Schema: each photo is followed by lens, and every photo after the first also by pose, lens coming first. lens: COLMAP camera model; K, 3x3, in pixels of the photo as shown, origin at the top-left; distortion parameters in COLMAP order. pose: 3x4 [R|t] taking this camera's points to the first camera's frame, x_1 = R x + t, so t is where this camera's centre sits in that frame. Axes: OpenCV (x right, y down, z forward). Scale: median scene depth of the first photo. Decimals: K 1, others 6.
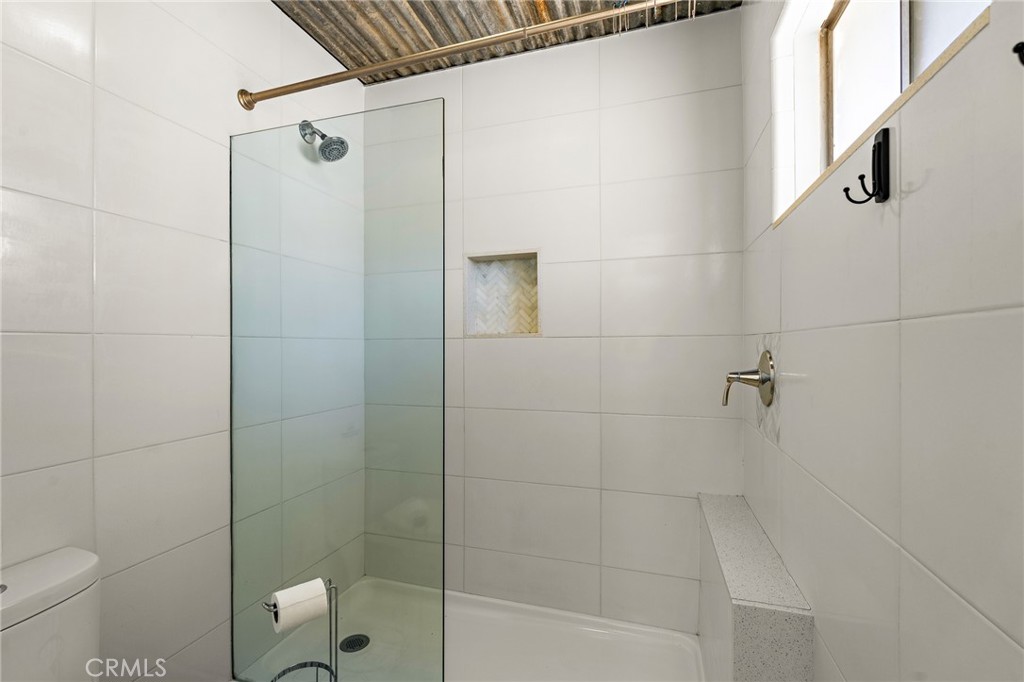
lens RADIAL K [[453.9, 0, 508.4], [0, 453.9, 344.8], [0, 0, 1]] dist [-0.001329, -0.000468]
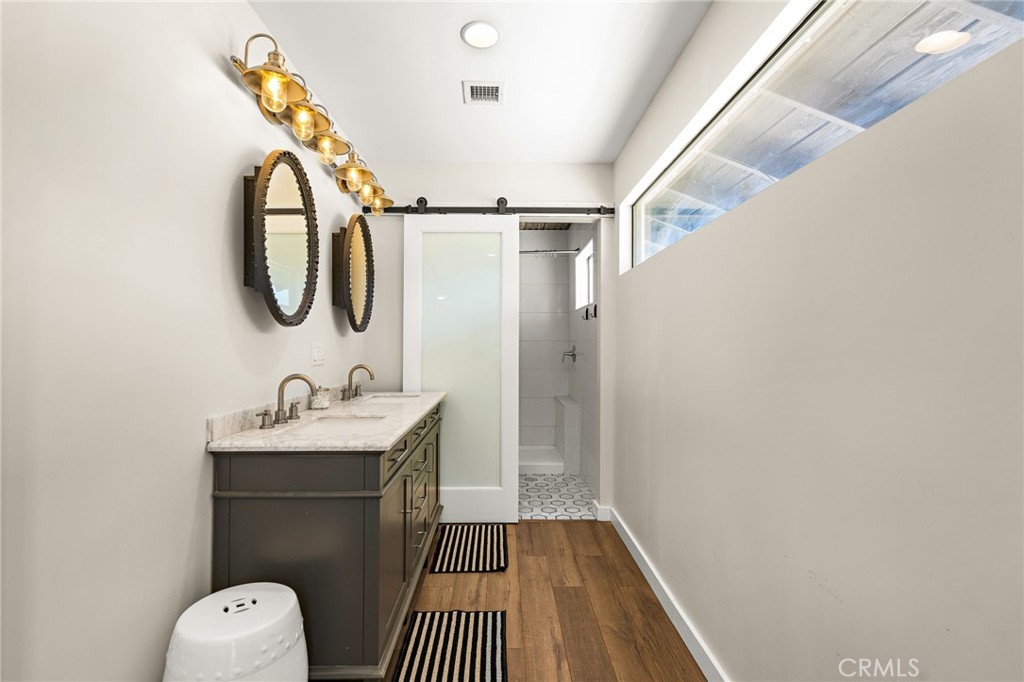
lens RADIAL K [[453.9, 0, 508.4], [0, 453.9, 344.8], [0, 0, 1]] dist [-0.001329, -0.000468]
pose [[0.946288, -0.002624, 0.323313, -1.036381], [0.001886, 0.999995, 0.002594, -0.006869], [-0.323318, -0.001844, 0.946288, -2.141954]]
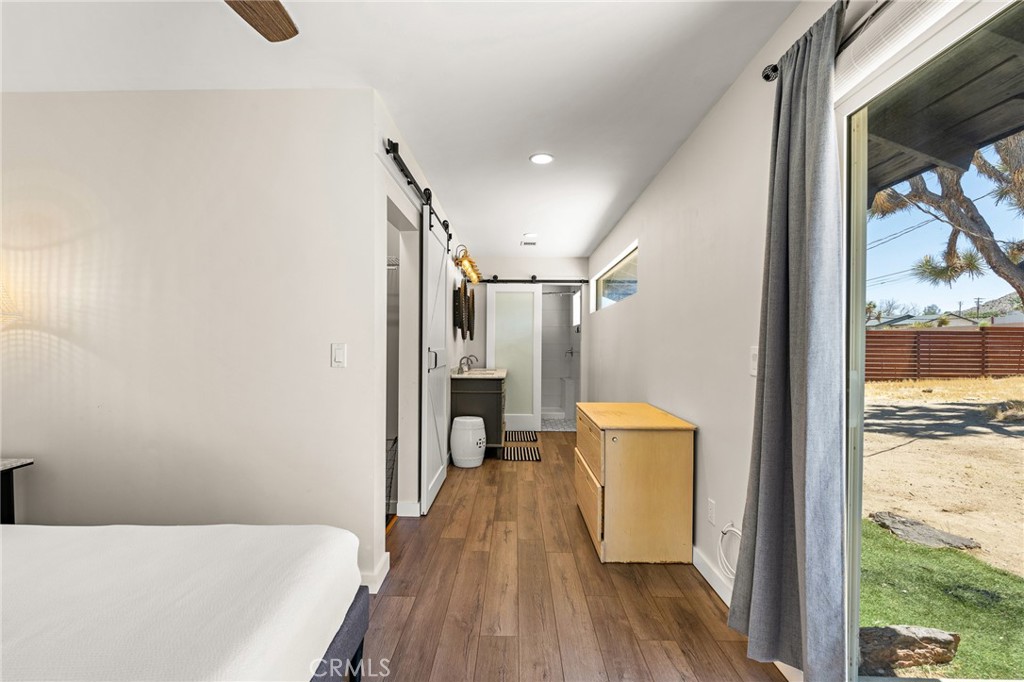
lens RADIAL K [[453.9, 0, 508.4], [0, 453.9, 344.8], [0, 0, 1]] dist [-0.001329, -0.000468]
pose [[0.955017, 0.004408, 0.296518, -1.996873], [-0.003920, 0.999990, -0.002239, -0.004494], [-0.296525, 0.000976, 0.955025, -4.449180]]
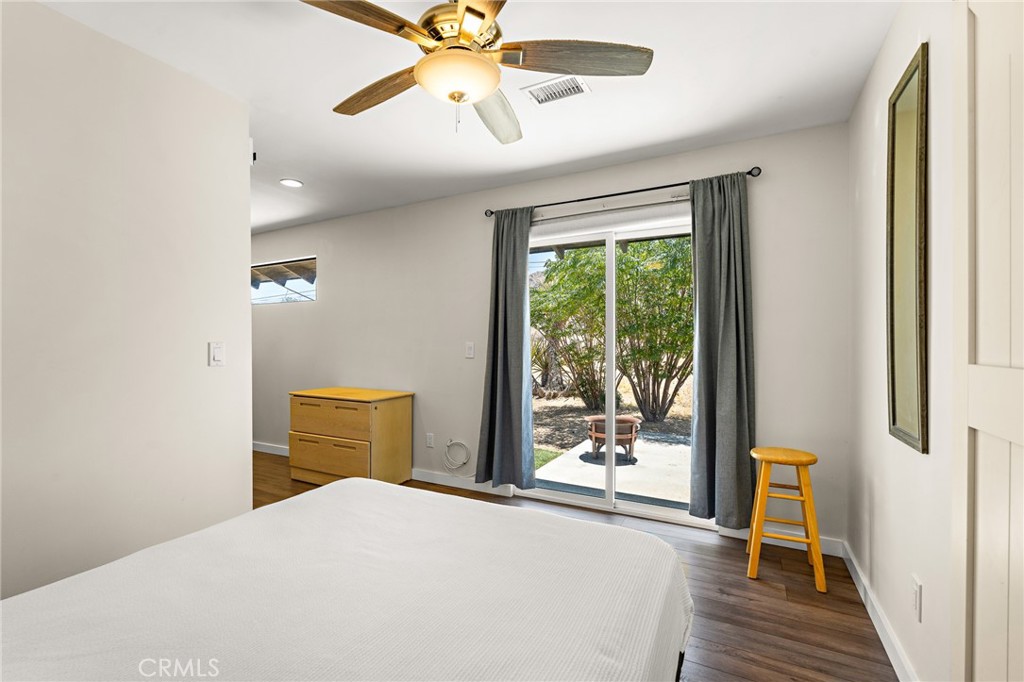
lens RADIAL K [[445.7, 0, 512.0], [0, 445.7, 341.0], [0, 0, 1]] dist [-0.019354, 0.000027]
pose [[0.161302, 0.003316, 0.986900, -3.540212], [0.005291, 0.999977, -0.004225, -0.002509], [-0.986891, 0.005903, 0.161281, -3.997793]]
